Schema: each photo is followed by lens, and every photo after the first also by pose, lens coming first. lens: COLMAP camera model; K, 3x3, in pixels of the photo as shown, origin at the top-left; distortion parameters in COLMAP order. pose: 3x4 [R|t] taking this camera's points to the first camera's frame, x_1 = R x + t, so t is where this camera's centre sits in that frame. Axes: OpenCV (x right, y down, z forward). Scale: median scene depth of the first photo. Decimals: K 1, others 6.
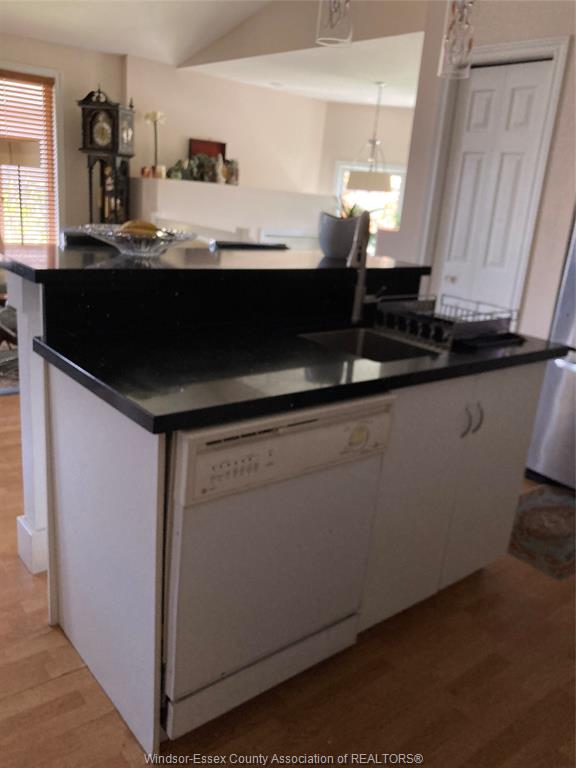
lens RADIAL K [[637.6, 0, 289.2], [0, 637.6, 381.6], [0, 0, 1]] dist [0.017444, 0.013060]
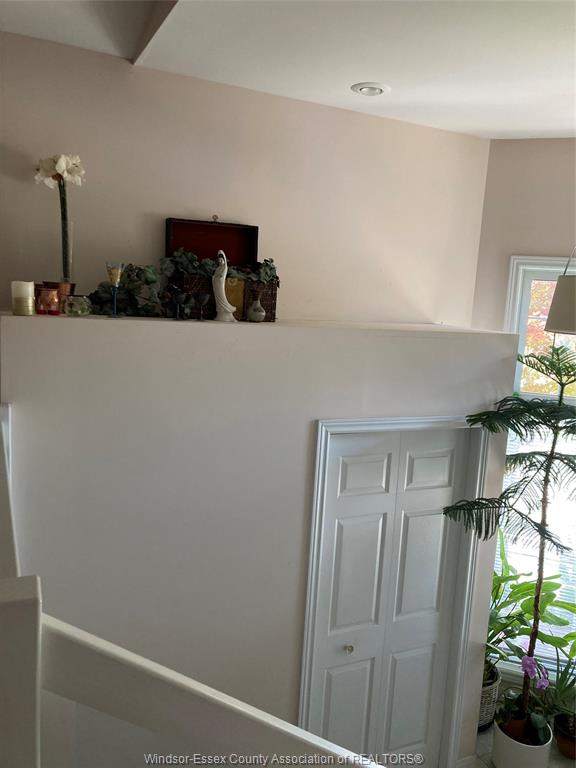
lens RADIAL K [[637.6, 0, 289.6], [0, 637.6, 382.1], [0, 0, 1]] dist [0.017444, 0.013060]
pose [[0.969031, 0.012754, -0.246608, 0.038944], [-0.050743, 0.987638, -0.148314, -0.206081], [0.241668, 0.156235, 0.957699, 0.611424]]
